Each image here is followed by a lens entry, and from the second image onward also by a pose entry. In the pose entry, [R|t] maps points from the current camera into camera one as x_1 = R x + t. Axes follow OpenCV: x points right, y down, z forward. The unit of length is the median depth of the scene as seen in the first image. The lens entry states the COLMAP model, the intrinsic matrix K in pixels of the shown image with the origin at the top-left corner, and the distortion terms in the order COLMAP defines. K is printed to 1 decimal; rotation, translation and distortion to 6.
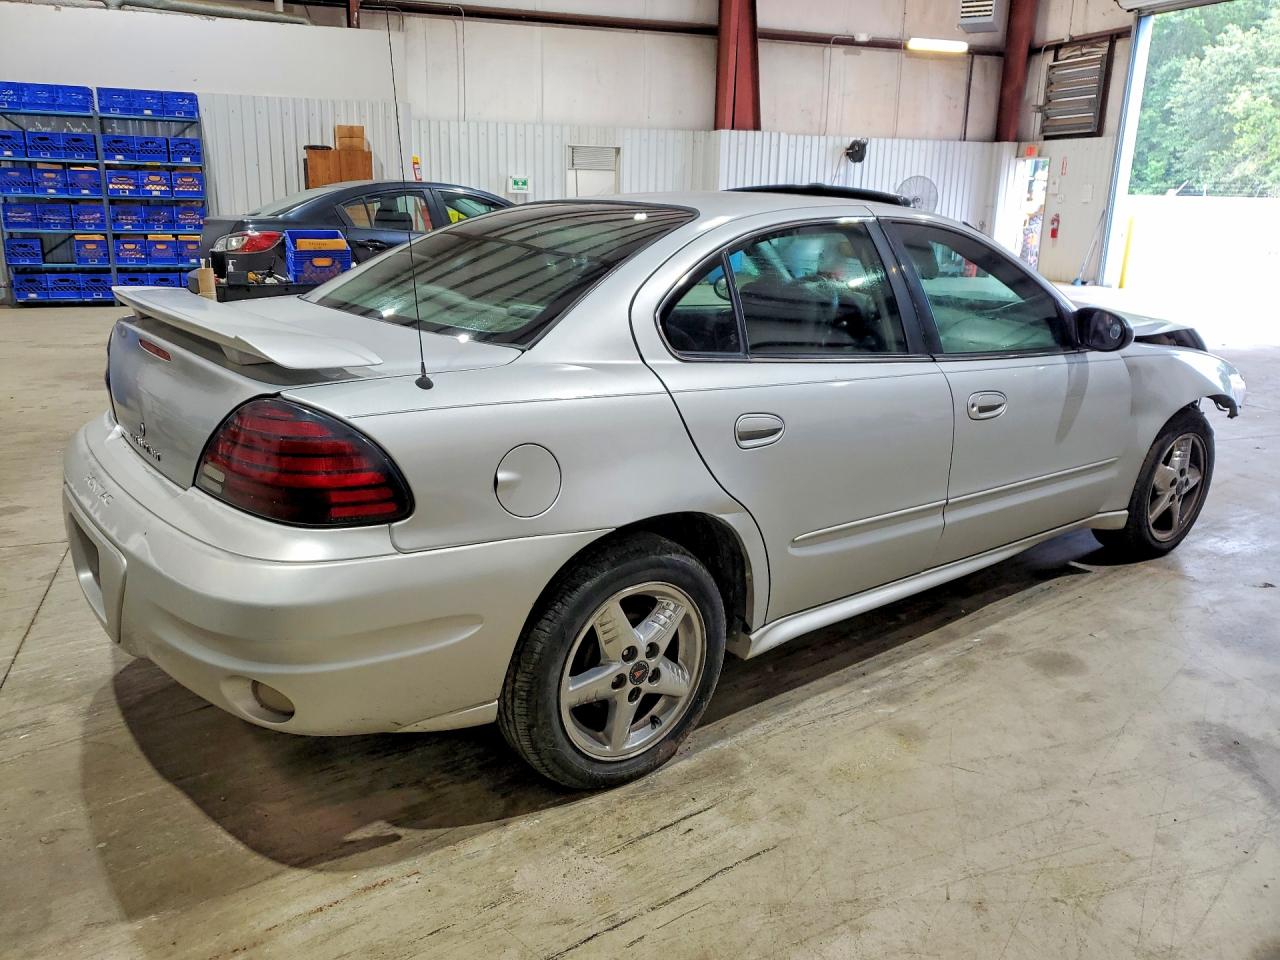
lens RADIAL K [[1052.7, 0, 640.1], [0, 1052.7, 479.2], [0, 0, 1]] dist [-0.010483, 0.048378]
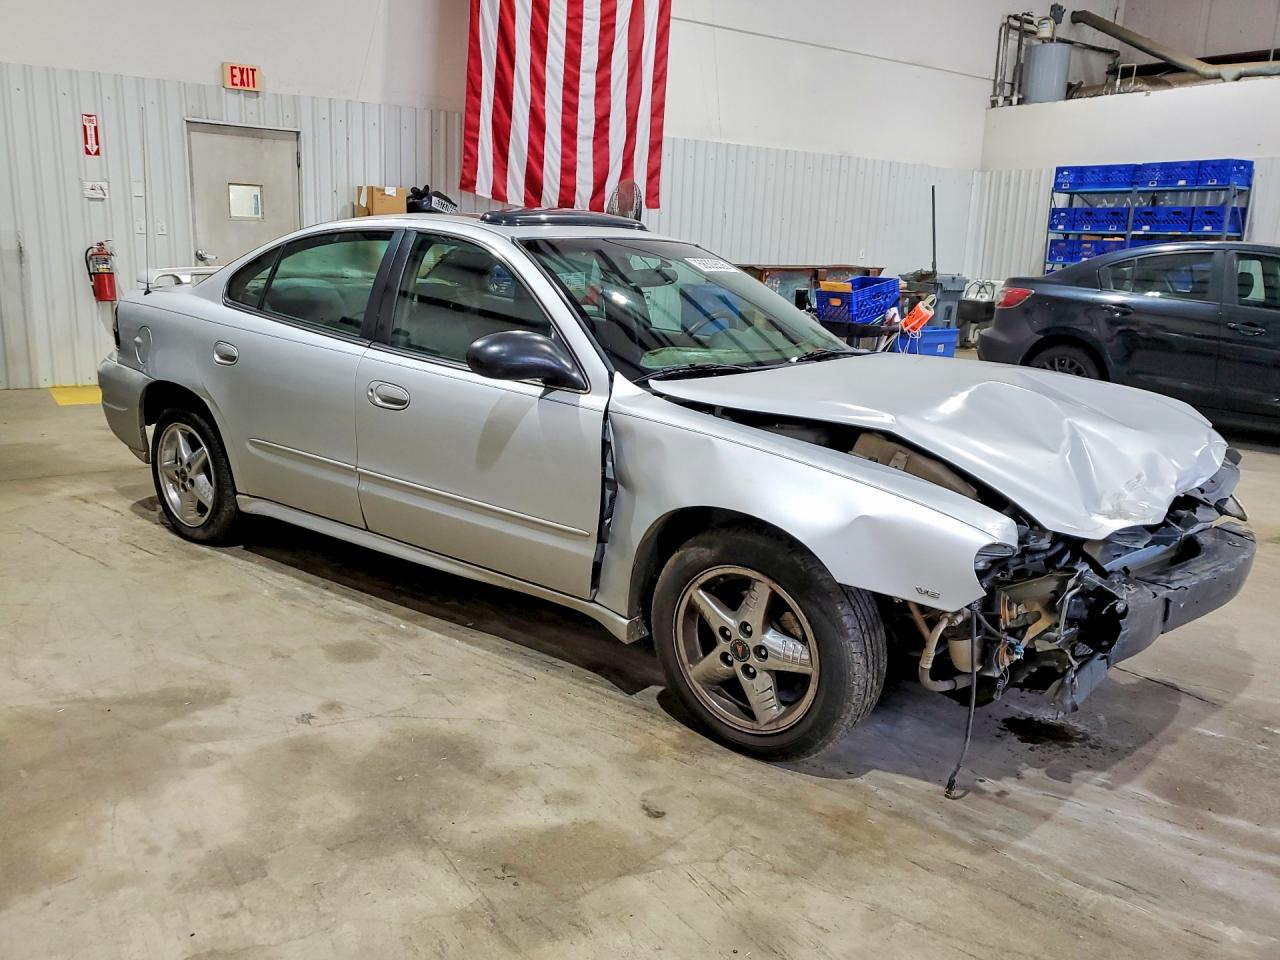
lens RADIAL K [[1052.7, 0, 642.2], [0, 1052.7, 478.6], [0, 0, 1]] dist [-0.010483, 0.048378]
pose [[0.202501, 0.202789, -0.958055, 1.406913], [-0.279450, 0.949611, 0.141935, -0.218149], [0.938563, 0.238987, 0.248967, 0.949526]]
